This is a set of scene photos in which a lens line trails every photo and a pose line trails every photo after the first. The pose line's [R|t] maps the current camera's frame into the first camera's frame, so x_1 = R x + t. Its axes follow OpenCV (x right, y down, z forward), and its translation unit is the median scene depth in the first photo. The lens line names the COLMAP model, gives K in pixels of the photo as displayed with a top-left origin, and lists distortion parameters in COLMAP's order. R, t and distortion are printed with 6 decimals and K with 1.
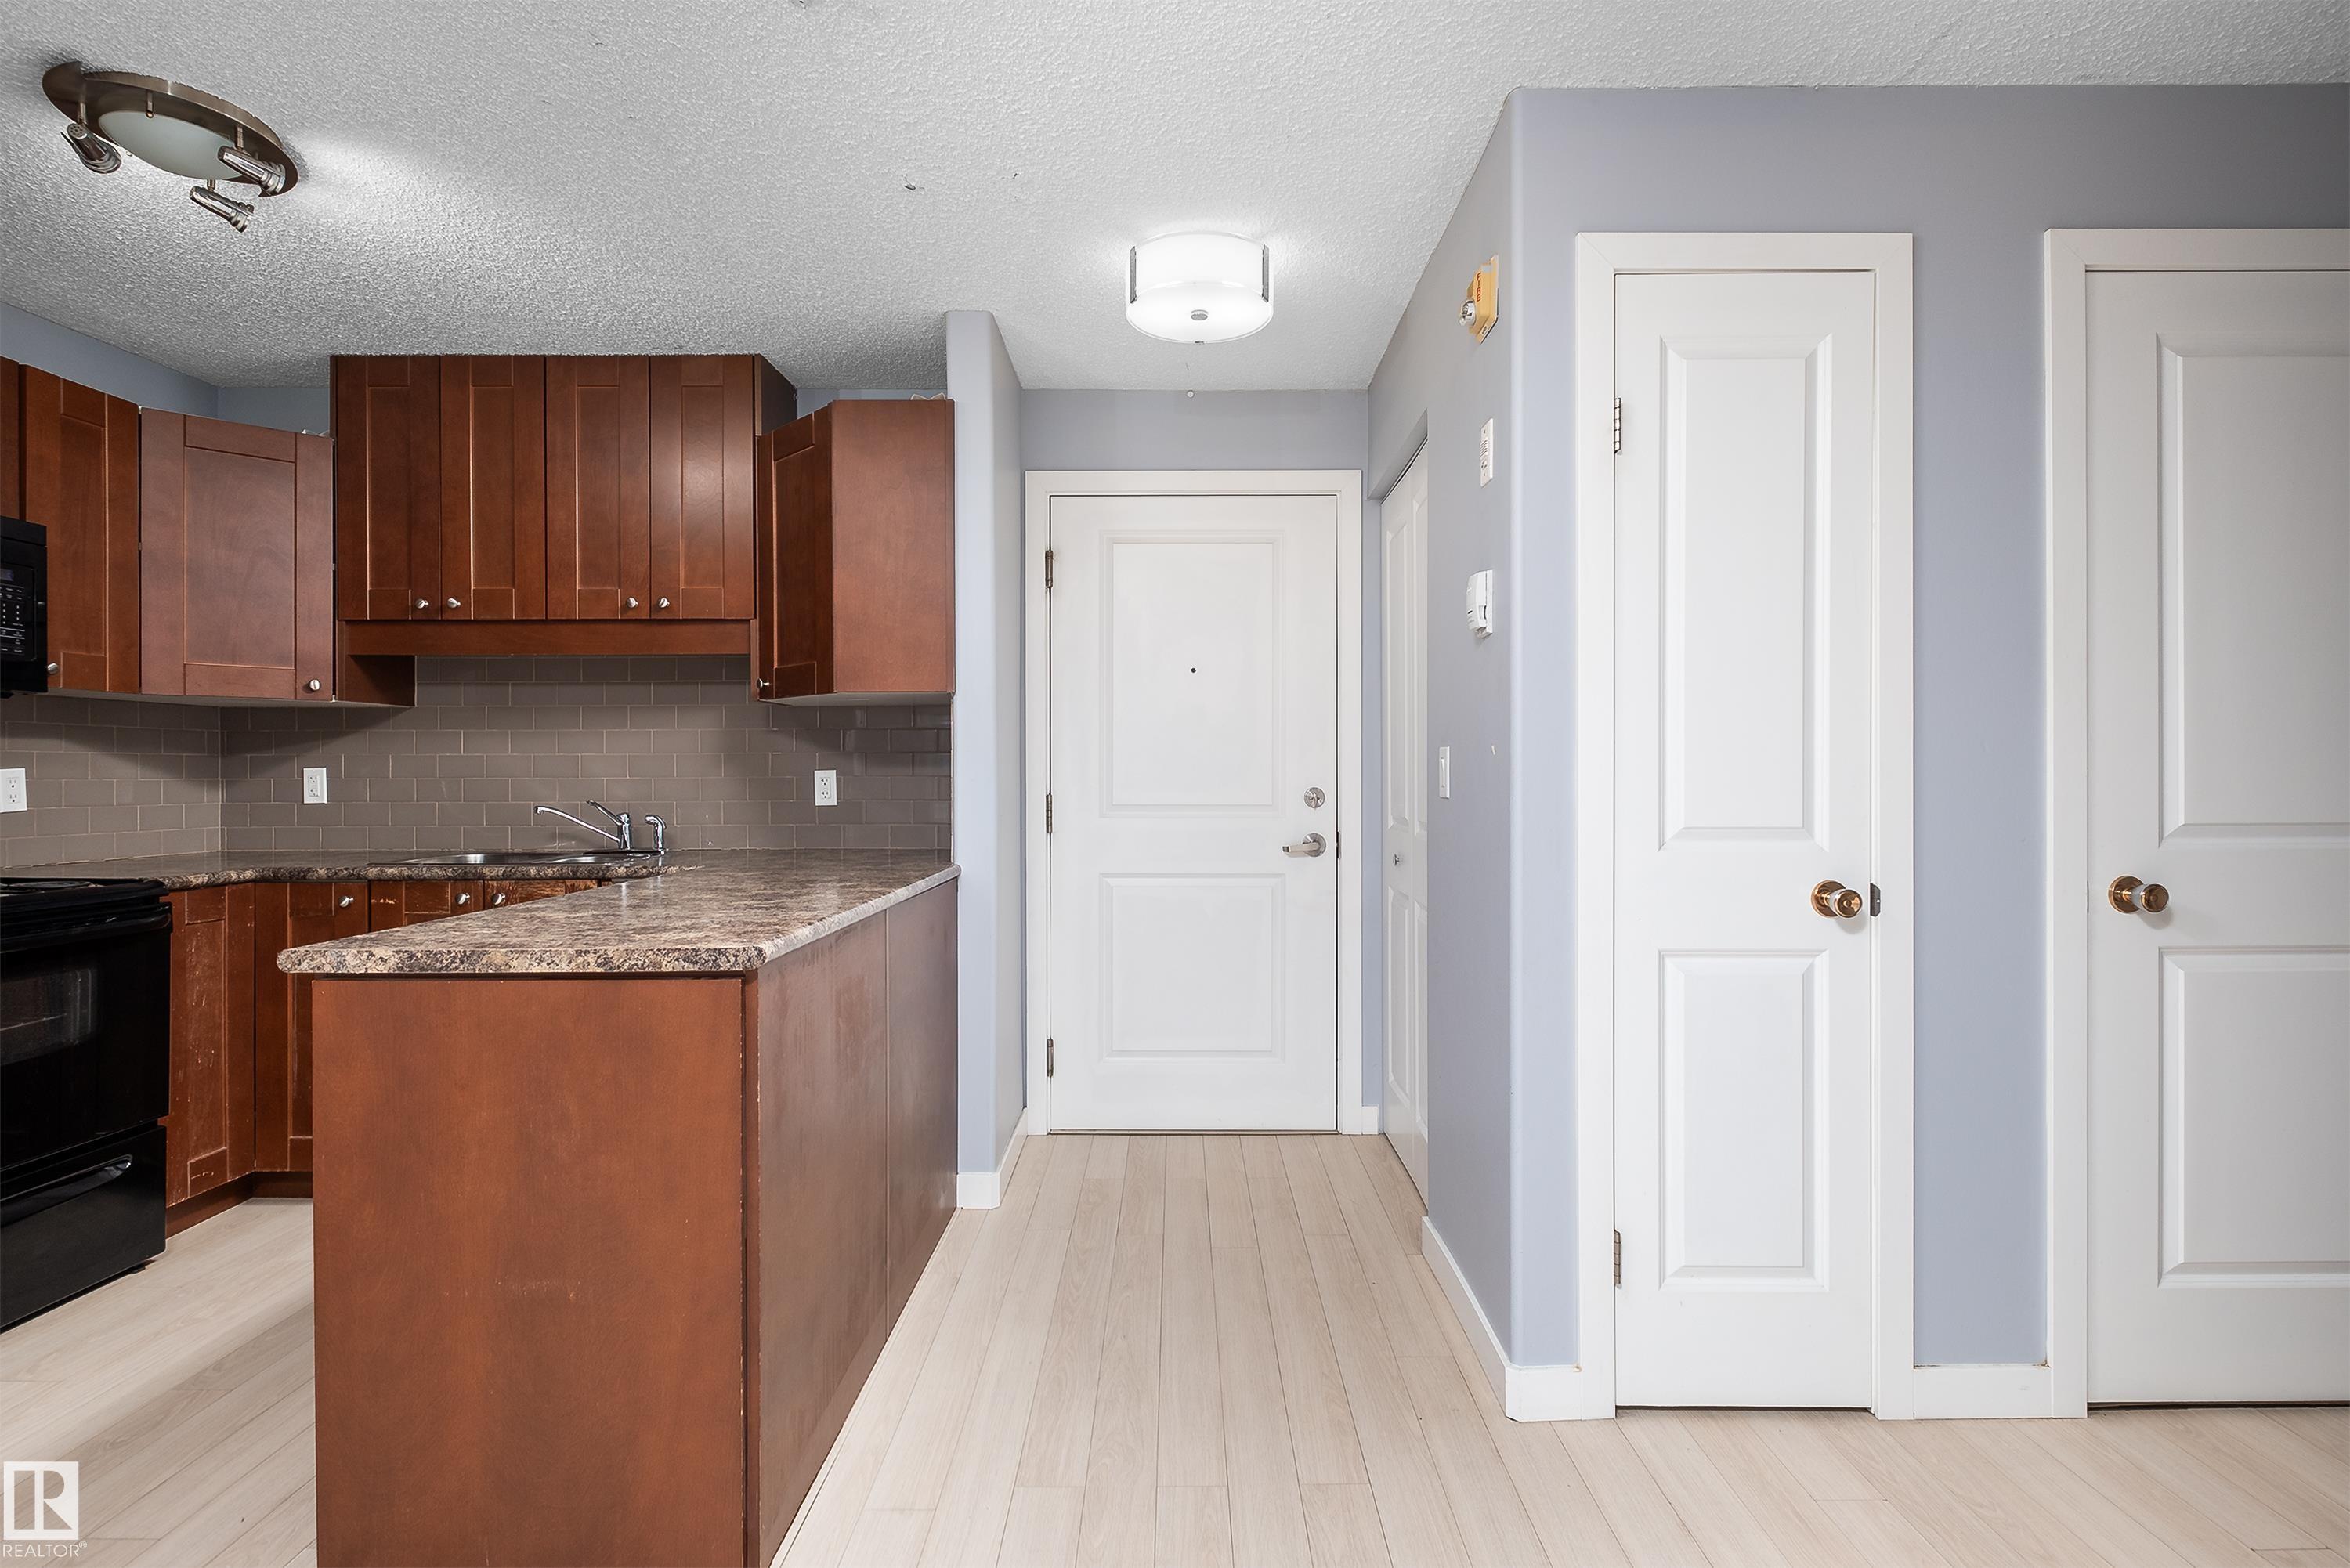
lens RADIAL K [[1130.6, 0, 1178.1], [0, 1130.6, 773.6], [0, 0, 1]] dist [0.002235, -0.004631]
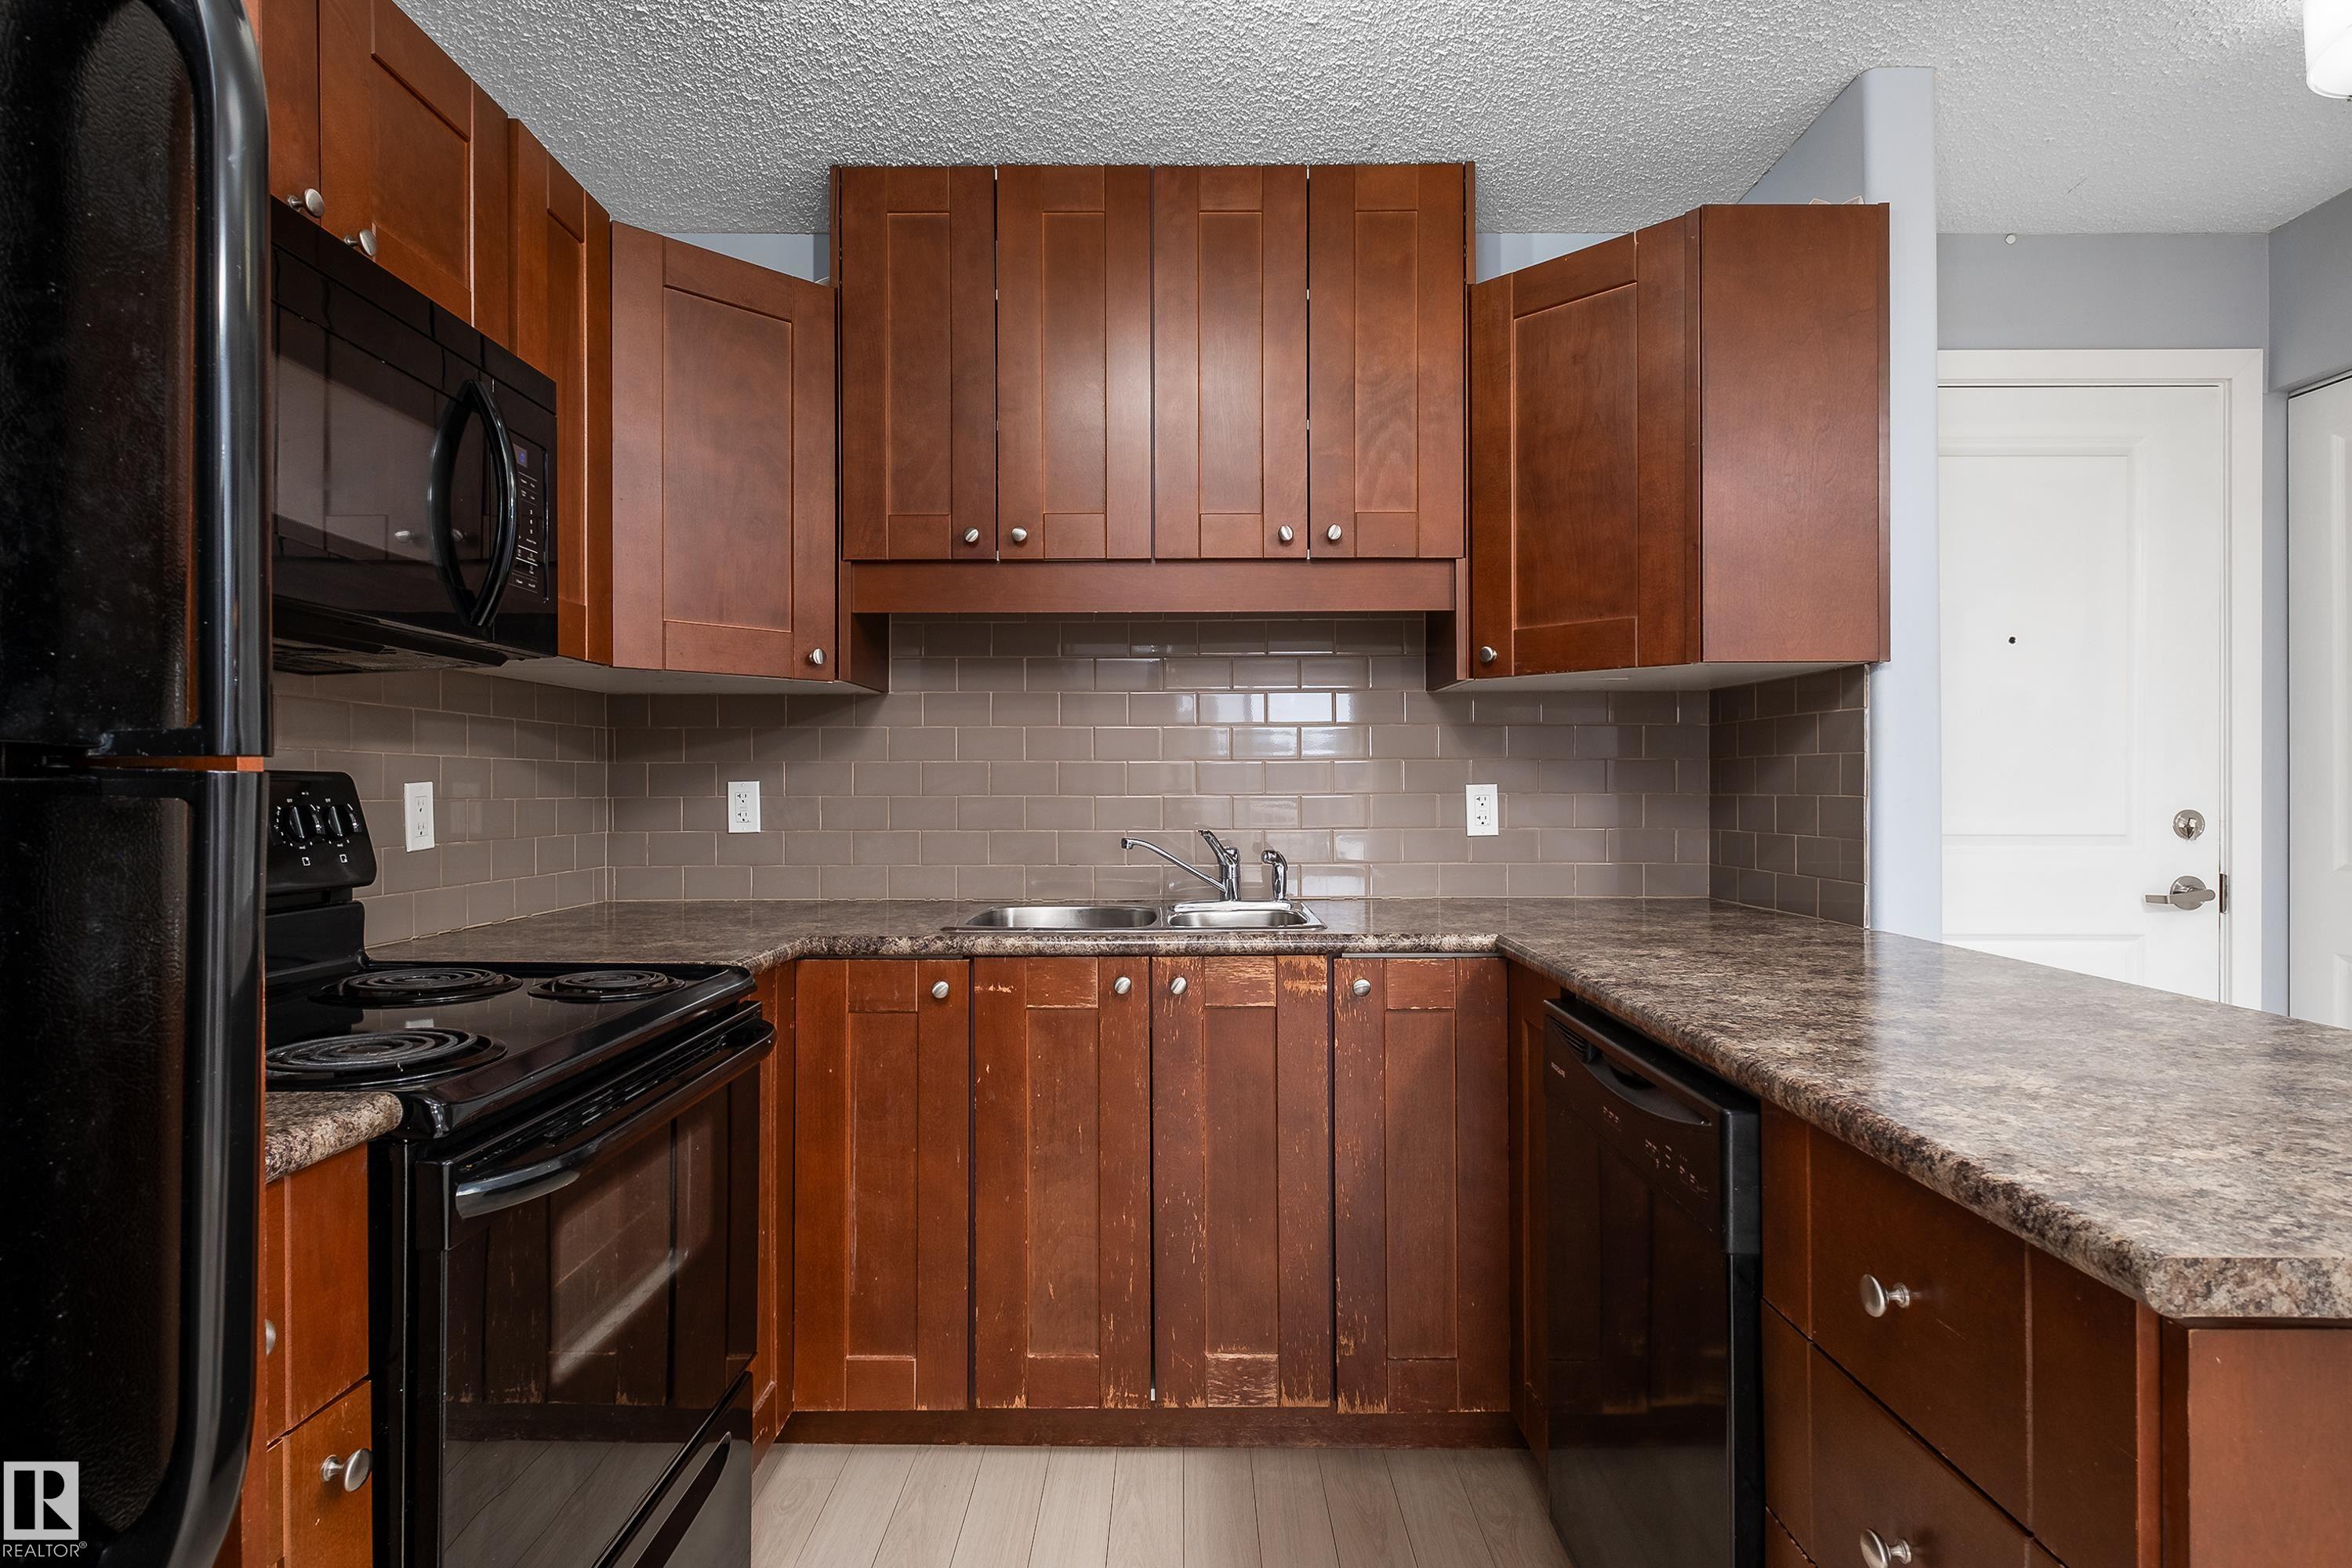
lens RADIAL K [[1206.7, 0, 1175.6], [0, 1206.7, 786.7], [0, 0, 1]] dist [-0.000530, -0.000323]
pose [[0.999964, -0.000034, -0.008448, -0.593754], [0.000011, 0.999996, -0.002742, 0.000113], [0.008448, 0.002742, 0.999961, 0.315612]]
